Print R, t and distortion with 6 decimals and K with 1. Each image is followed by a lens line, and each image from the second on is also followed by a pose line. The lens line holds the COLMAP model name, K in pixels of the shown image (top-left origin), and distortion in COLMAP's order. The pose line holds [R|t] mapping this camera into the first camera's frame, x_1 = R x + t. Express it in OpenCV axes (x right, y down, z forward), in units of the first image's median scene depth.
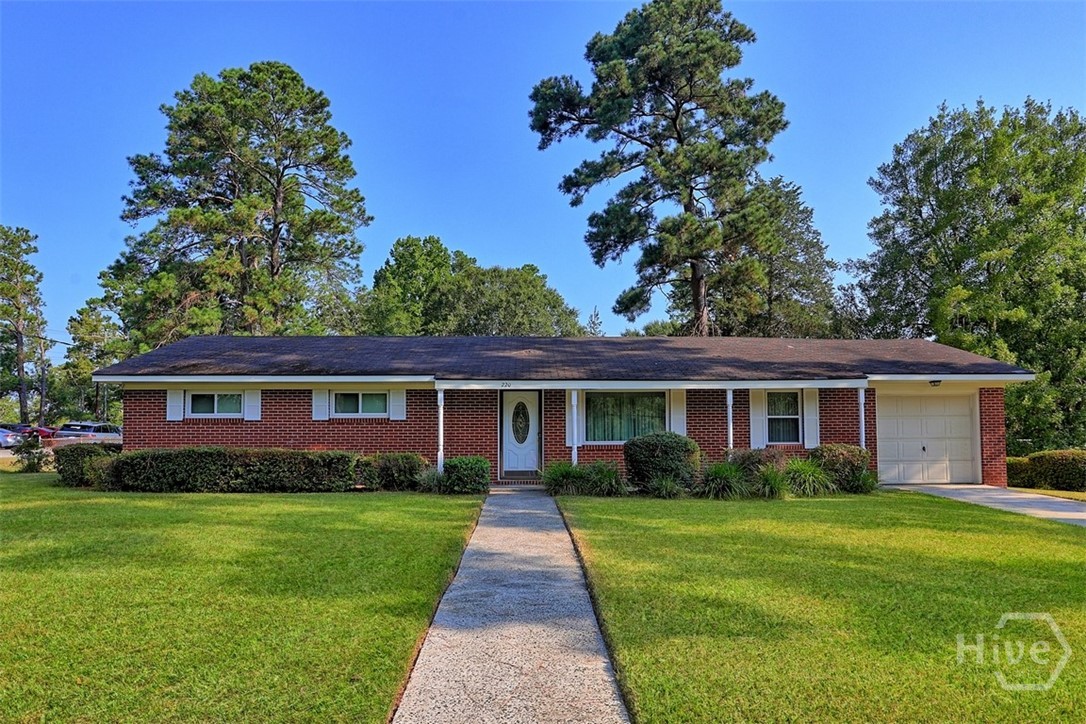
lens RADIAL K [[704.4, 0, 556.5], [0, 704.4, 419.5], [0, 0, 1]] dist [-0.042021, 0.031013]
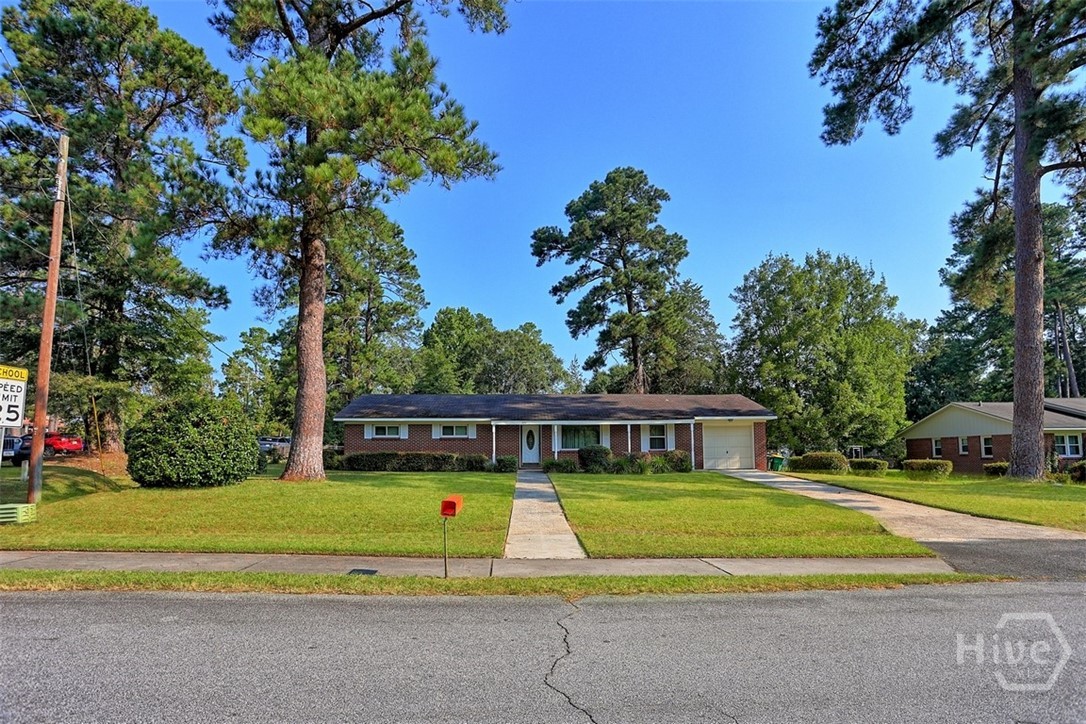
lens RADIAL K [[538.4, 0, 538.8], [0, 538.4, 421.4], [0, 0, 1]] dist [-0.033683, 0.000498]
pose [[0.999852, 0.000066, -0.017181, 0.000461], [-0.000332, 0.999880, -0.015492, -0.009624], [0.017178, 0.015496, 0.999732, -0.233865]]
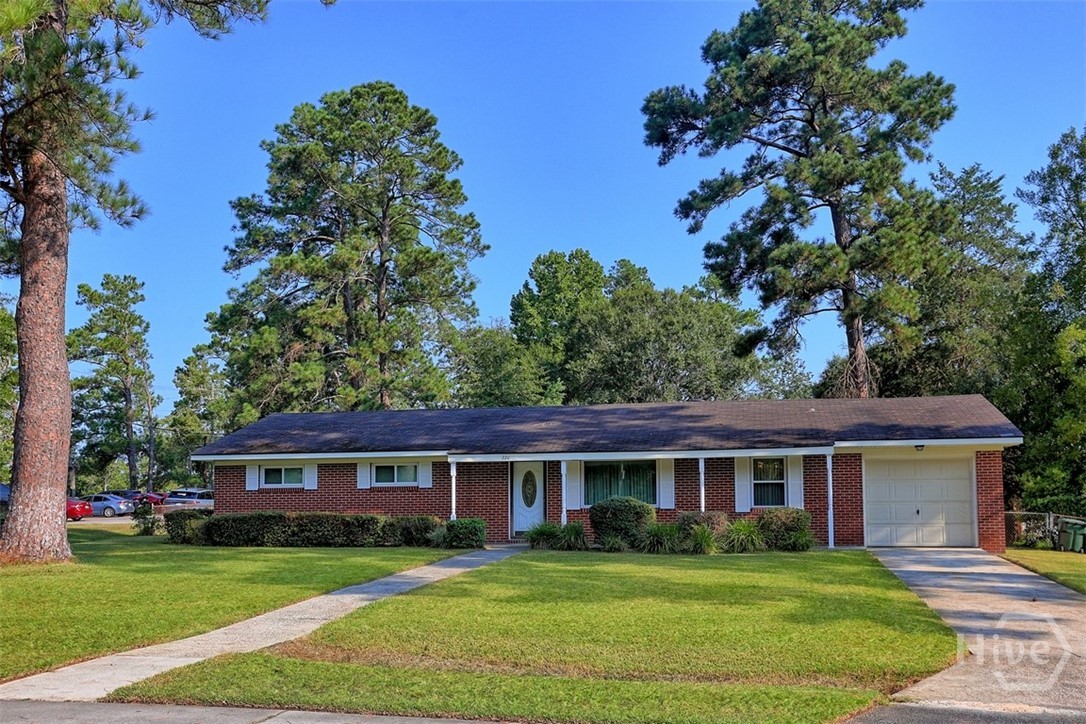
lens RADIAL K [[1001.7, 0, 564.9], [0, 1001.7, 466.2], [0, 0, 1]] dist [-0.030211, 0.111695]
pose [[0.970862, -0.013219, -0.239272, 0.151812], [0.011026, 0.999884, -0.010503, -0.005911], [0.239383, 0.007559, 0.970896, -0.214176]]
